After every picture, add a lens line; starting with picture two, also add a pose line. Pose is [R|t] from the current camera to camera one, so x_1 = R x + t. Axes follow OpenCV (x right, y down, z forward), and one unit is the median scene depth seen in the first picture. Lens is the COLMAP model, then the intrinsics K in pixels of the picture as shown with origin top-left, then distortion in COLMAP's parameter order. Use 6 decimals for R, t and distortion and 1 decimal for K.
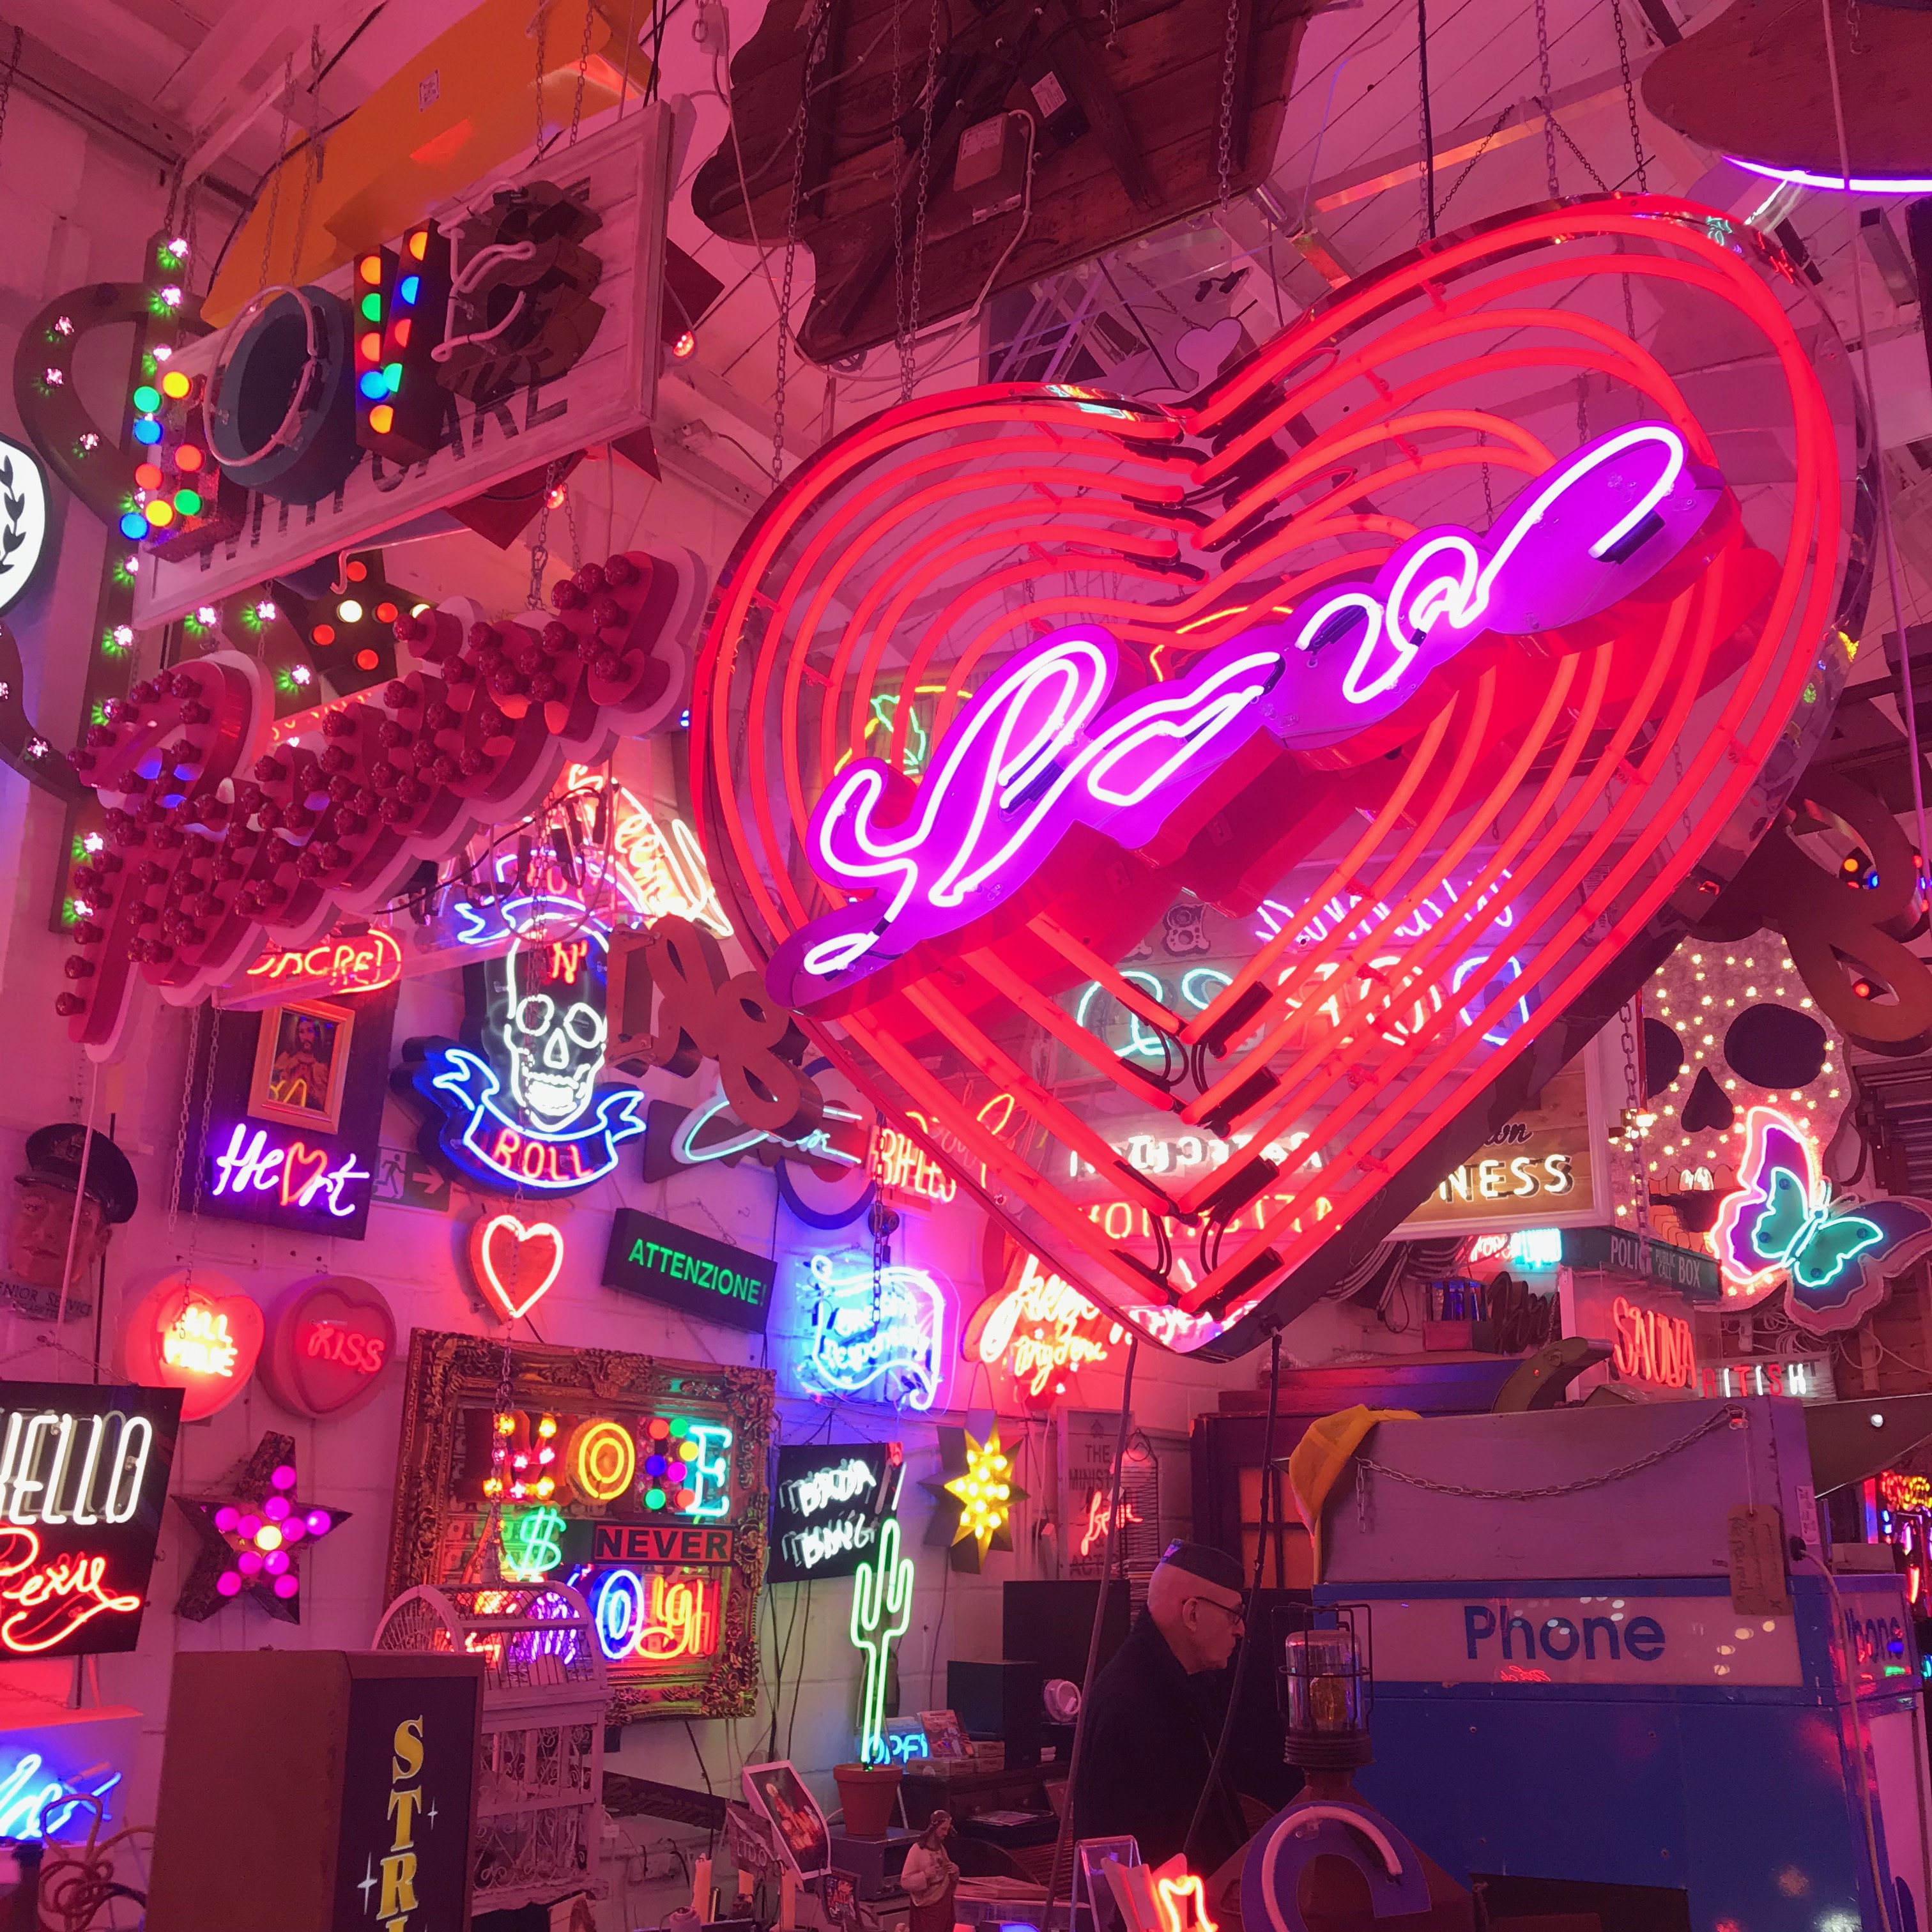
lens RADIAL K [[2116.9, 0, 966.0], [0, 2116.9, 966.0], [0, 0, 1]] dist [0.007890, 0.010924]
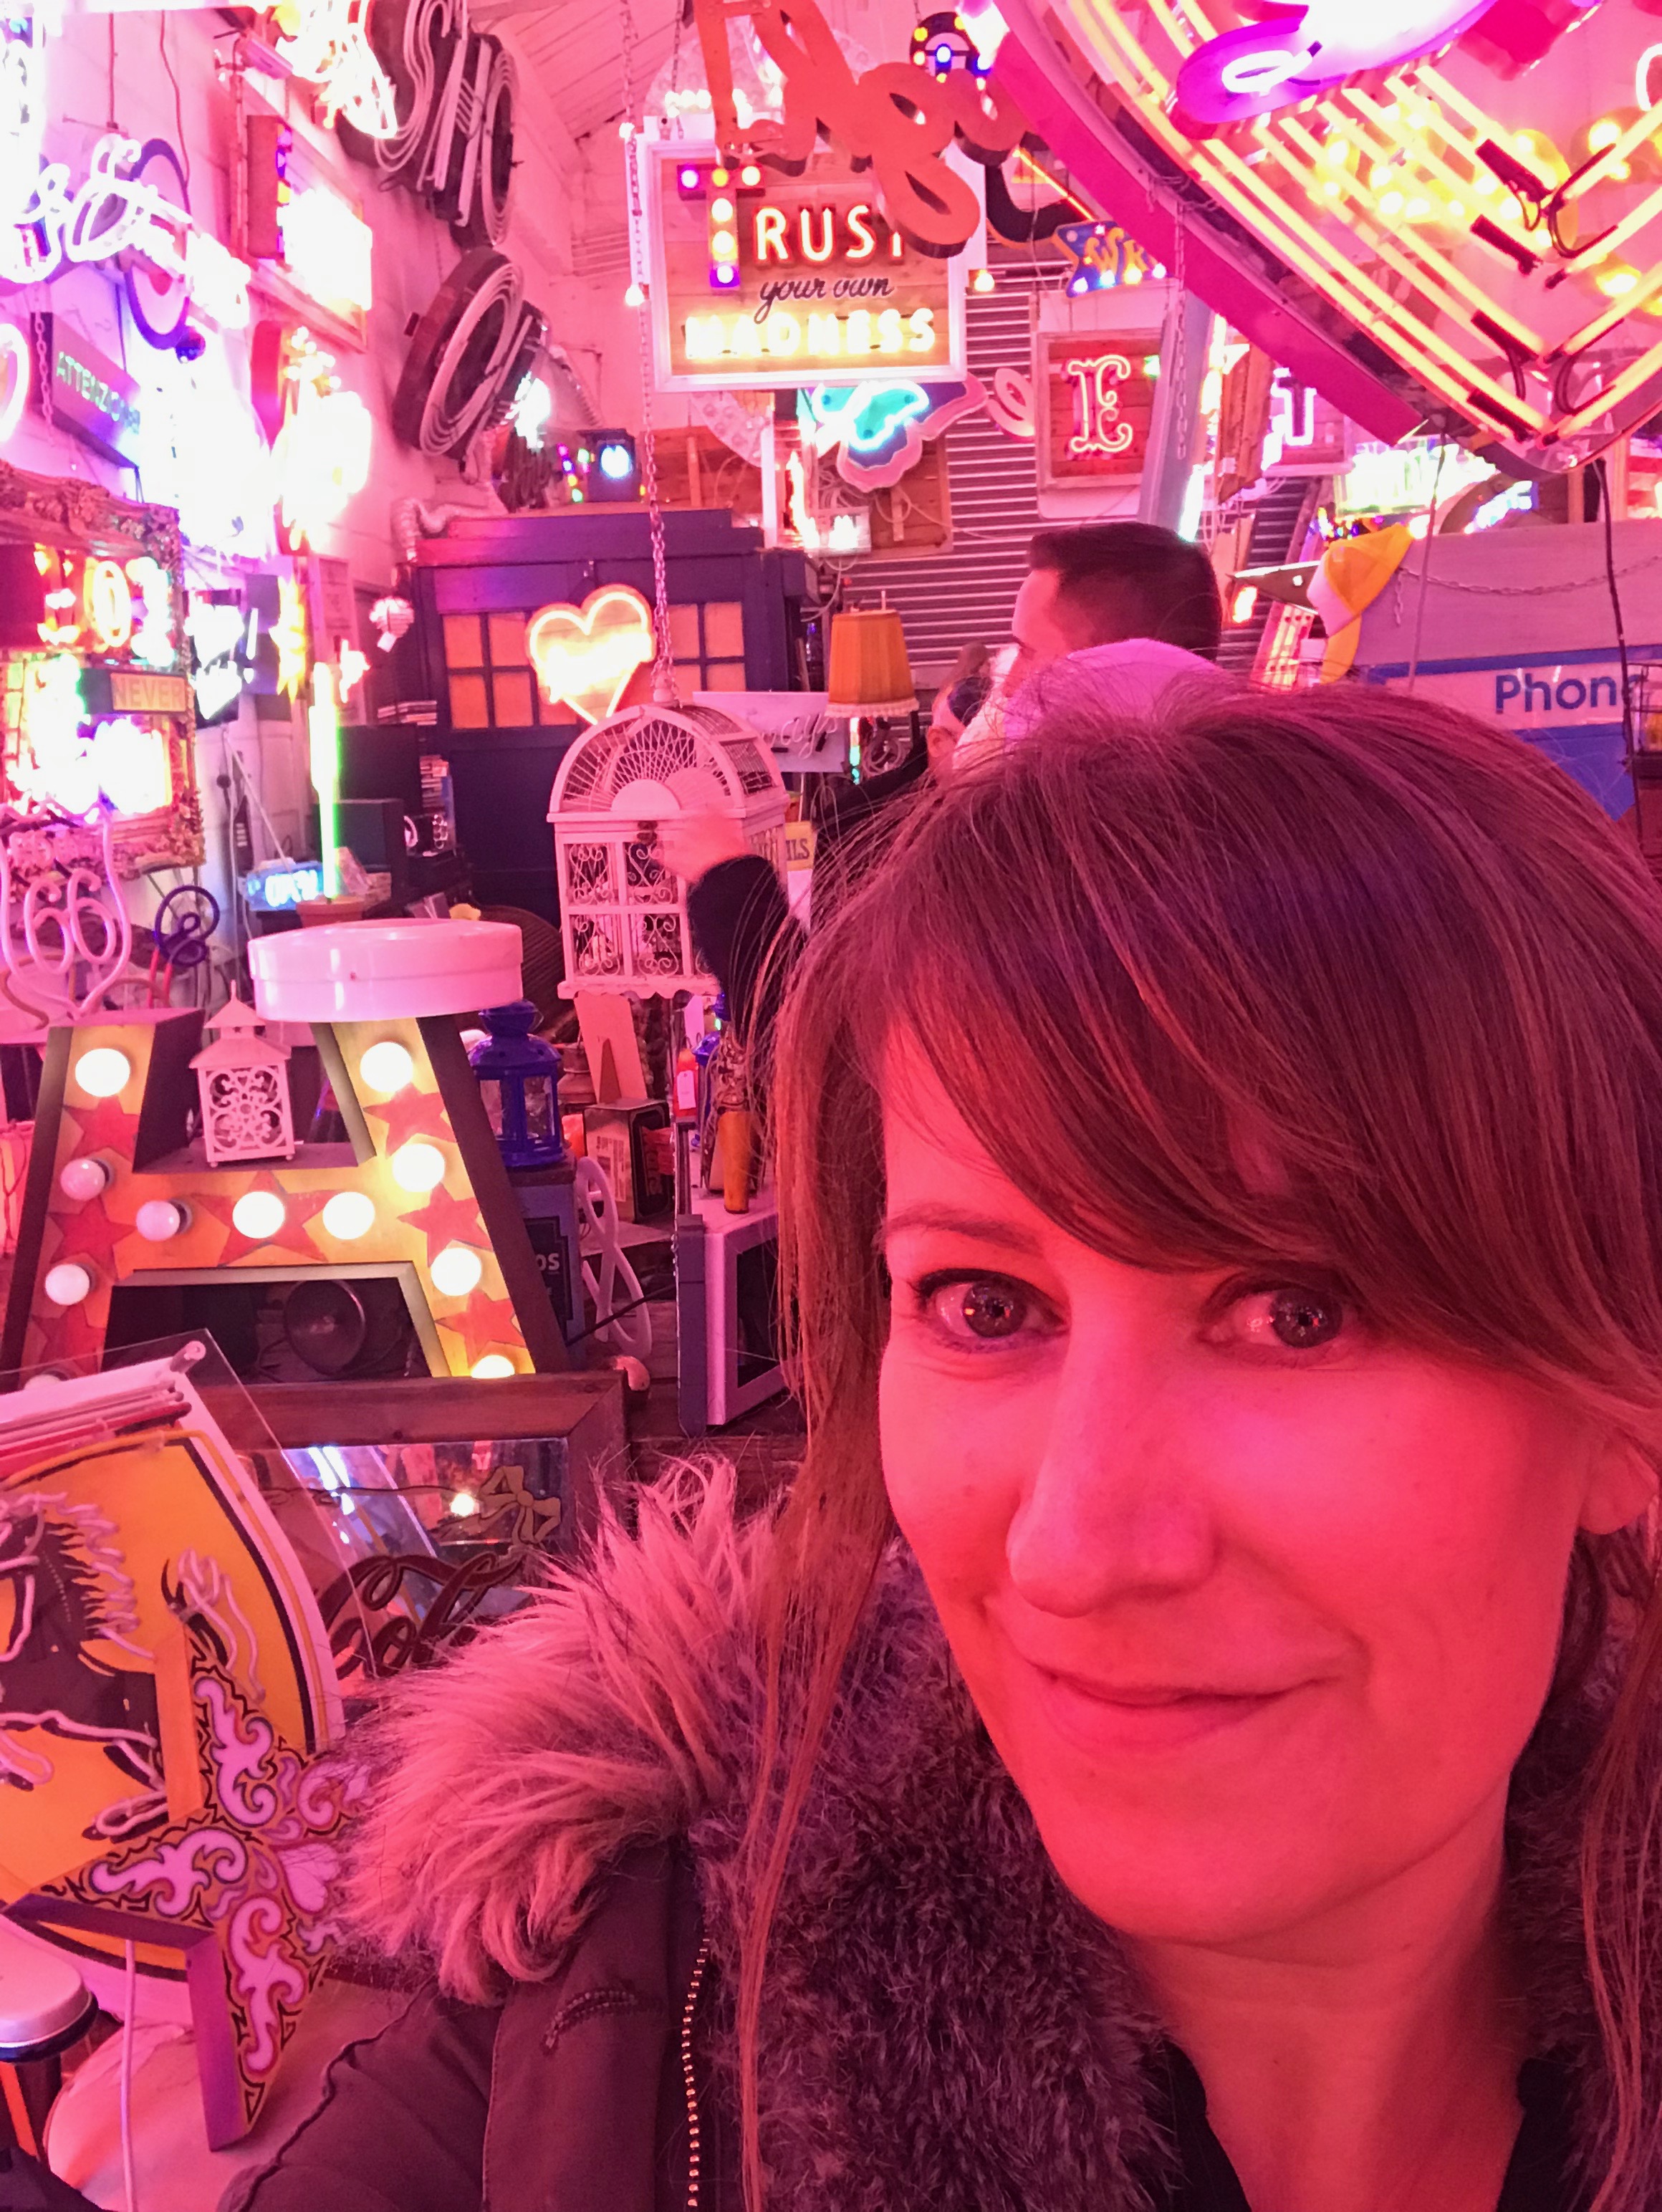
lens RADIAL K [[2113.0, 0, 831.0], [0, 2113.0, 1106.0], [0, 0, 1]] dist [-0.016263, -0.016696]
pose [[0.836013, -0.139389, 0.530710, -0.364622], [-0.106006, 0.907947, 0.405457, 0.024838], [-0.538372, -0.395226, 0.744279, 0.061008]]
